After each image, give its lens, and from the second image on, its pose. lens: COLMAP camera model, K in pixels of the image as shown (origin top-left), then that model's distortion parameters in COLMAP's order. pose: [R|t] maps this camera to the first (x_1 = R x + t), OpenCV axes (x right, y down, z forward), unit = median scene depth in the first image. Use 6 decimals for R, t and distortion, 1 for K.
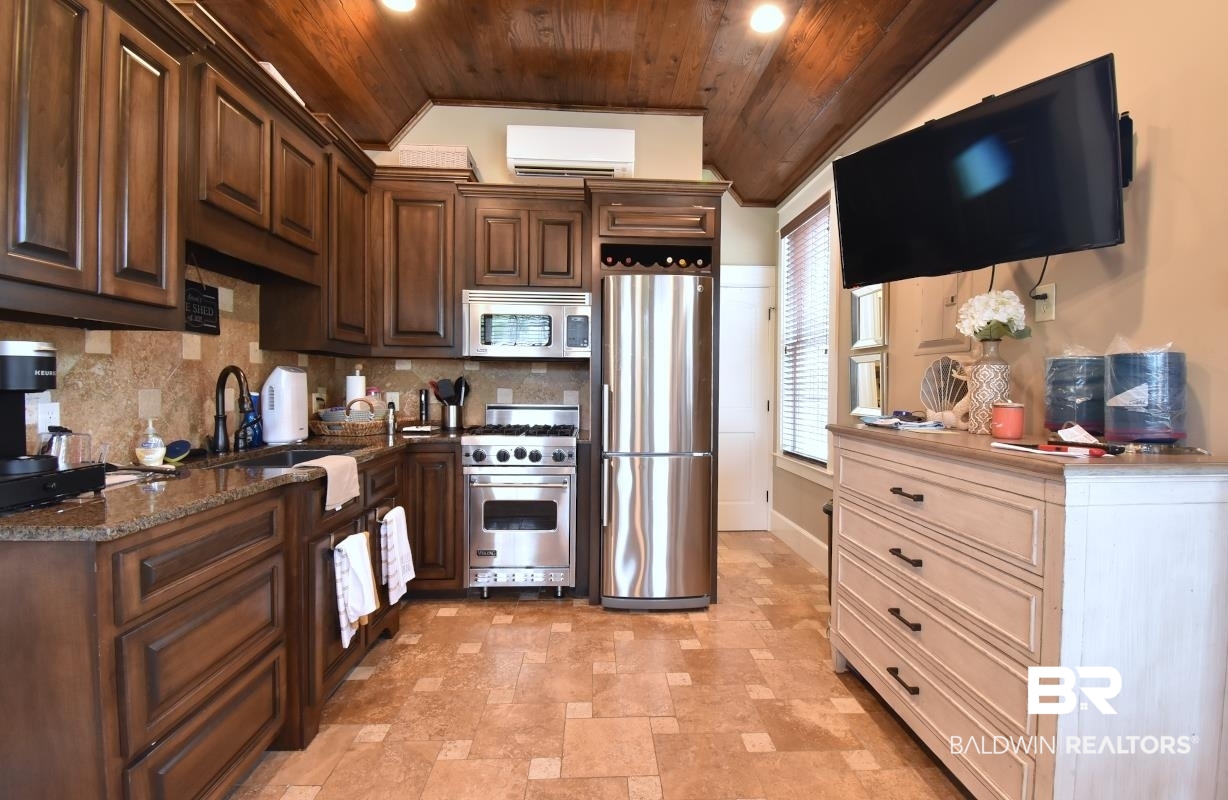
lens RADIAL K [[573.3, 0, 614.0], [0, 573.3, 400.0], [0, 0, 1]] dist [0.000227, 0.000045]
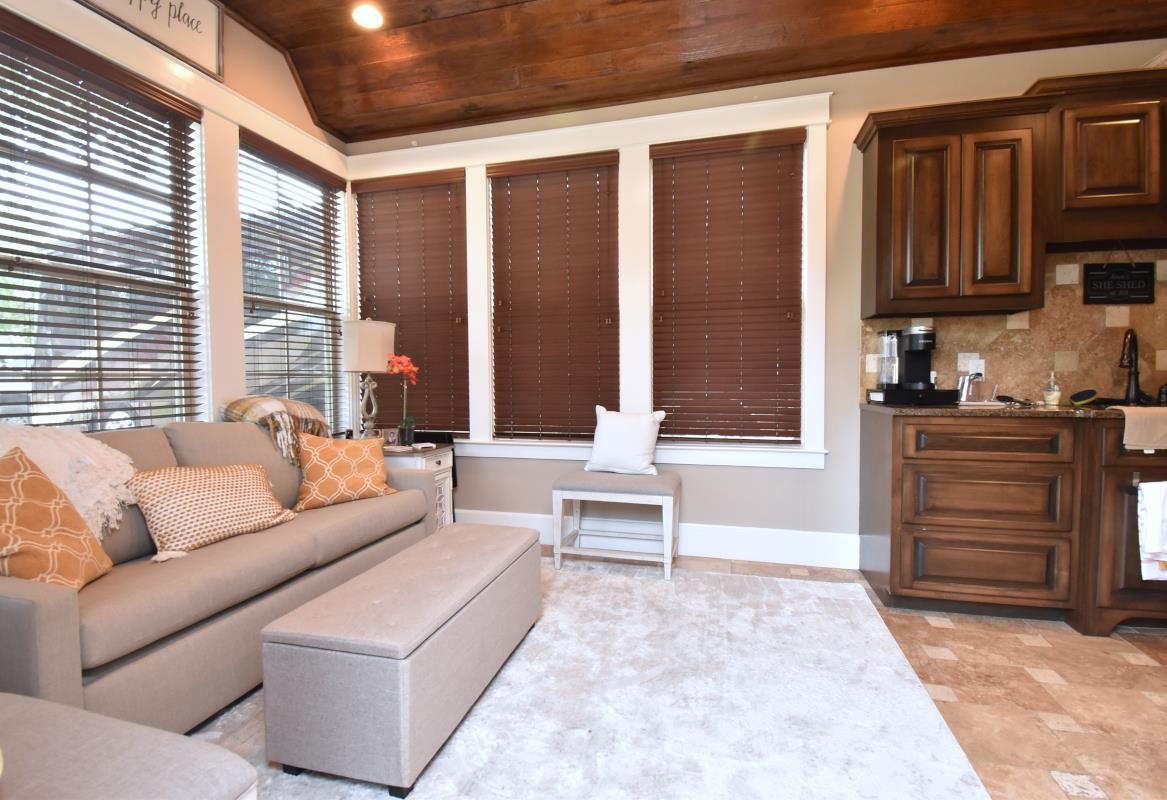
lens RADIAL K [[515.6, 0, 583.5], [0, 515.6, 400.0], [0, 0, 1]] dist [-0.000266, -0.000307]
pose [[-0.284333, 0.042890, -0.957766, 0.790926], [-0.022853, 0.998412, 0.051494, 0.067231], [0.958453, 0.036529, -0.282901, 0.253966]]
